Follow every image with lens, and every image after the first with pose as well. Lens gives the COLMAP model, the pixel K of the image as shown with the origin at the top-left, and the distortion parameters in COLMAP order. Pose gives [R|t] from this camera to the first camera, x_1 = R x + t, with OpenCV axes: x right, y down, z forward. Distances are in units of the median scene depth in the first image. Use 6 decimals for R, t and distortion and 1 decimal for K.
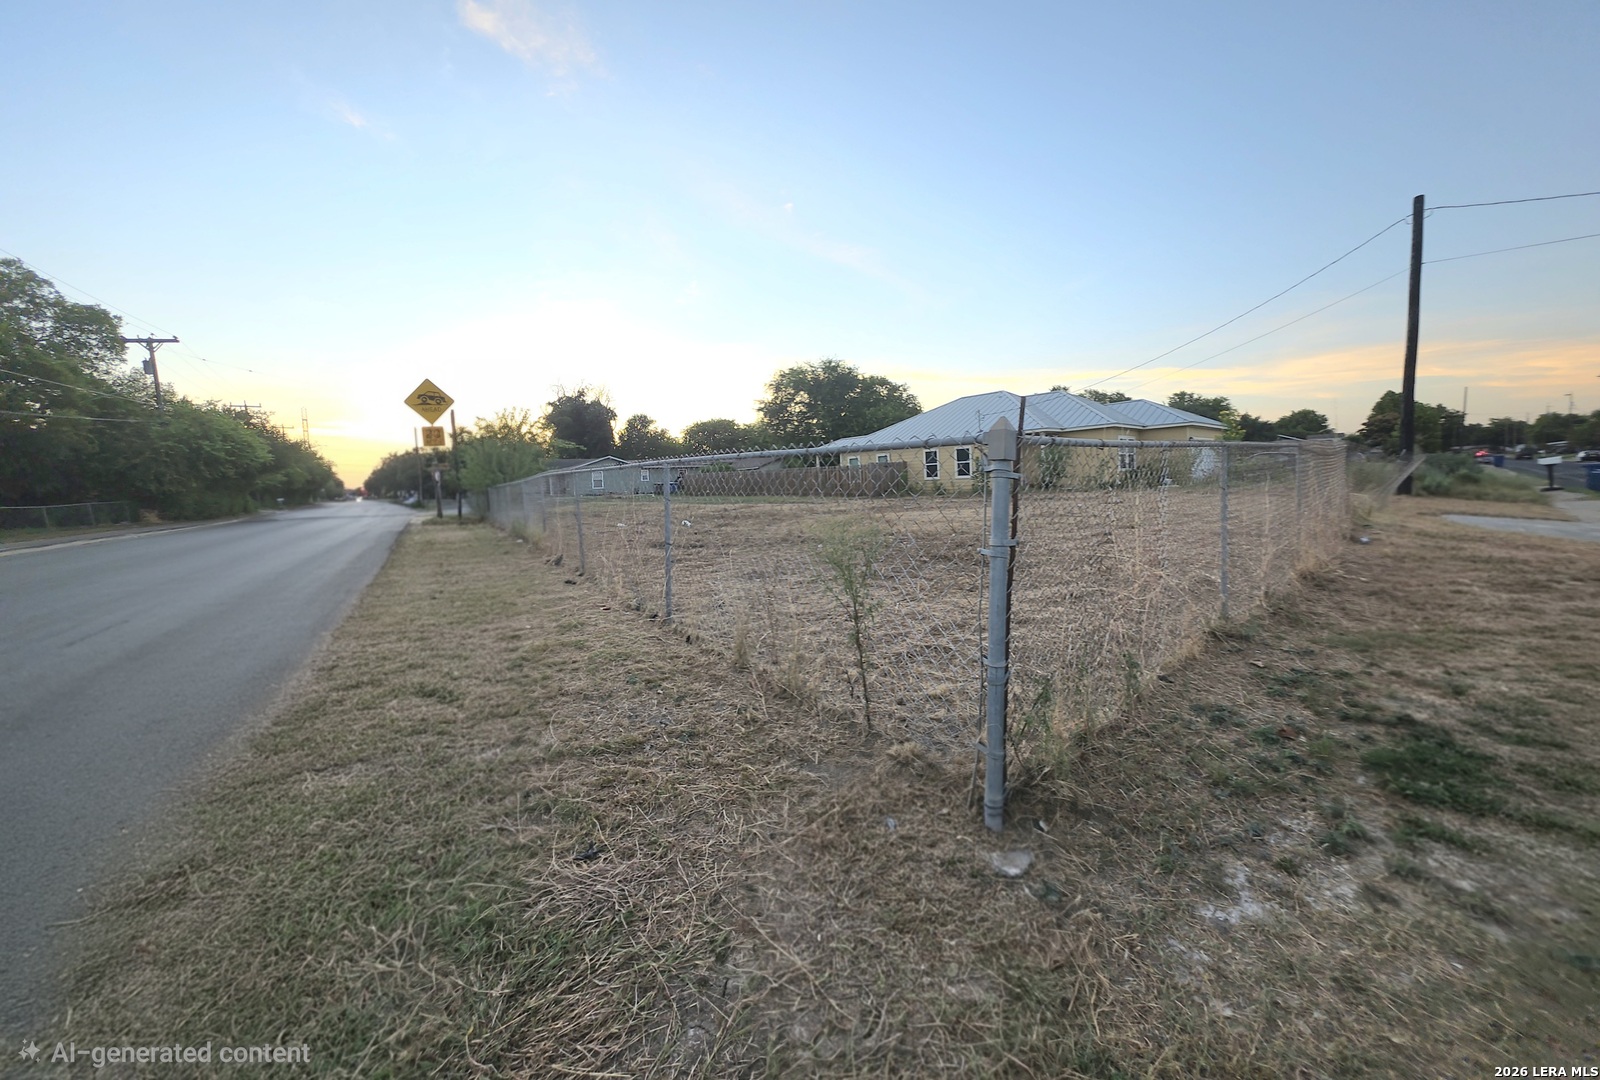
lens RADIAL K [[613.4, 0, 800.0], [0, 613.4, 540.0], [0, 0, 1]] dist [-0.012718, 0.000036]
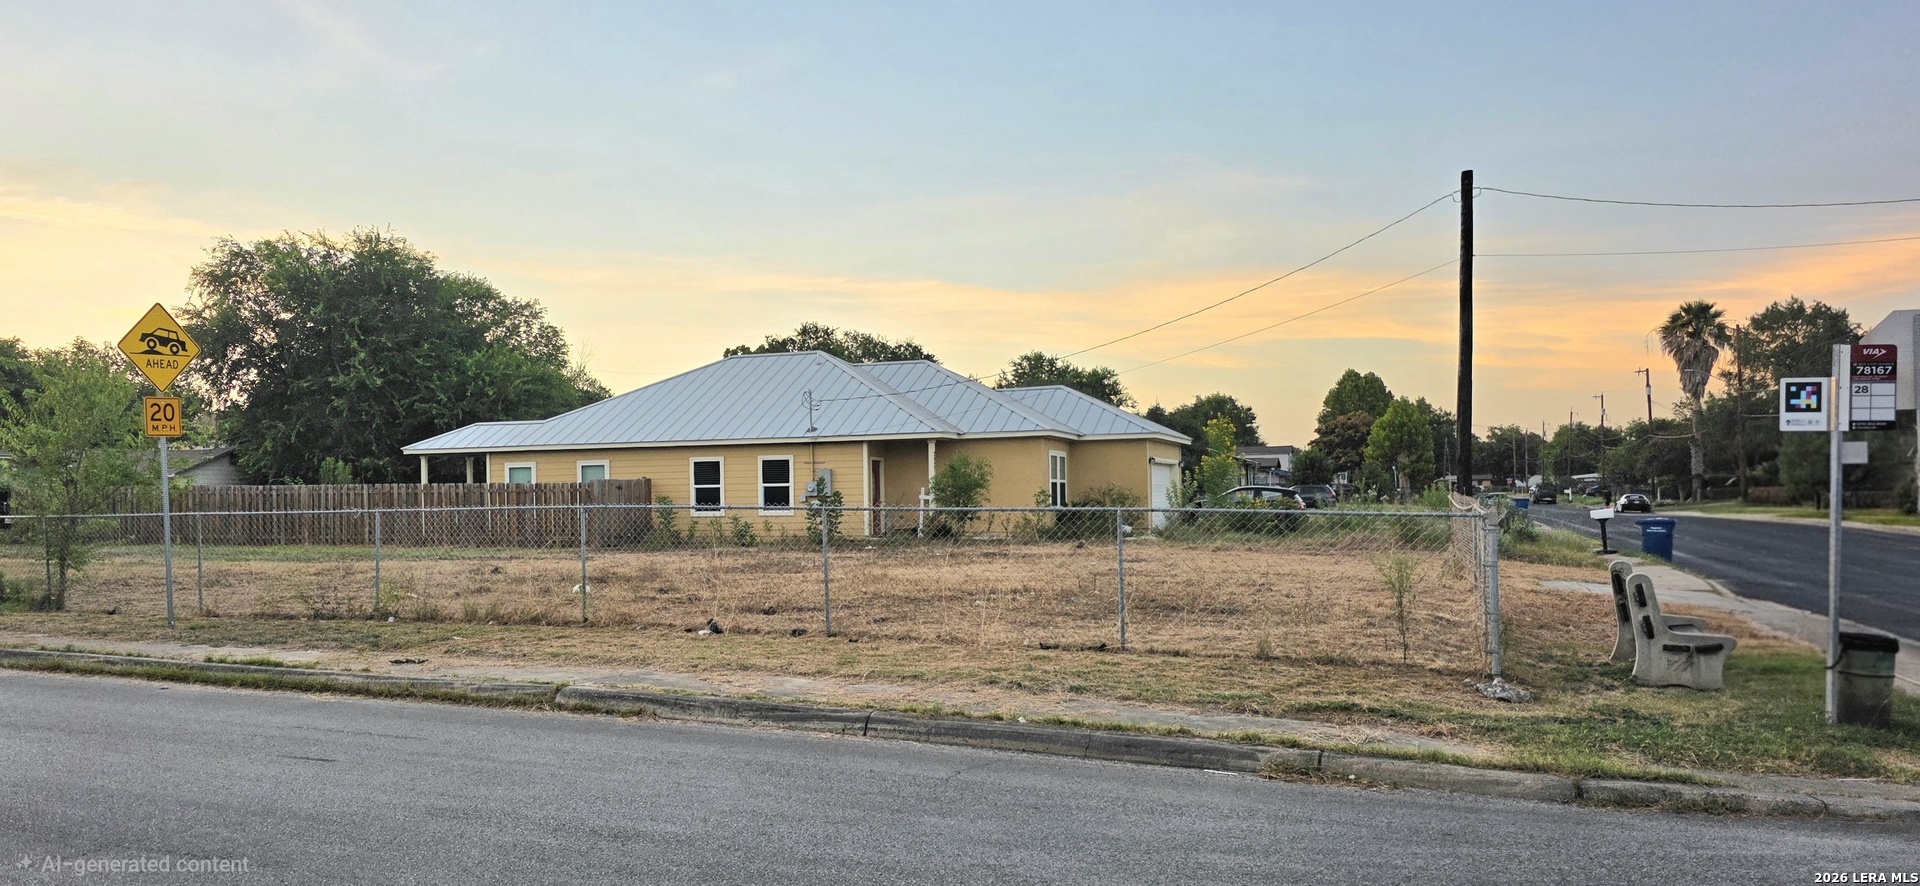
lens RADIAL K [[1267.1, 0, 953.5], [0, 1267.1, 449.2], [0, 0, 1]] dist [0.070102, -0.076733]
pose [[0.912630, 0.044796, 0.406326, 0.178928], [0.017295, 0.988857, -0.147863, -0.014057], [-0.408422, 0.141972, 0.901685, 0.119489]]
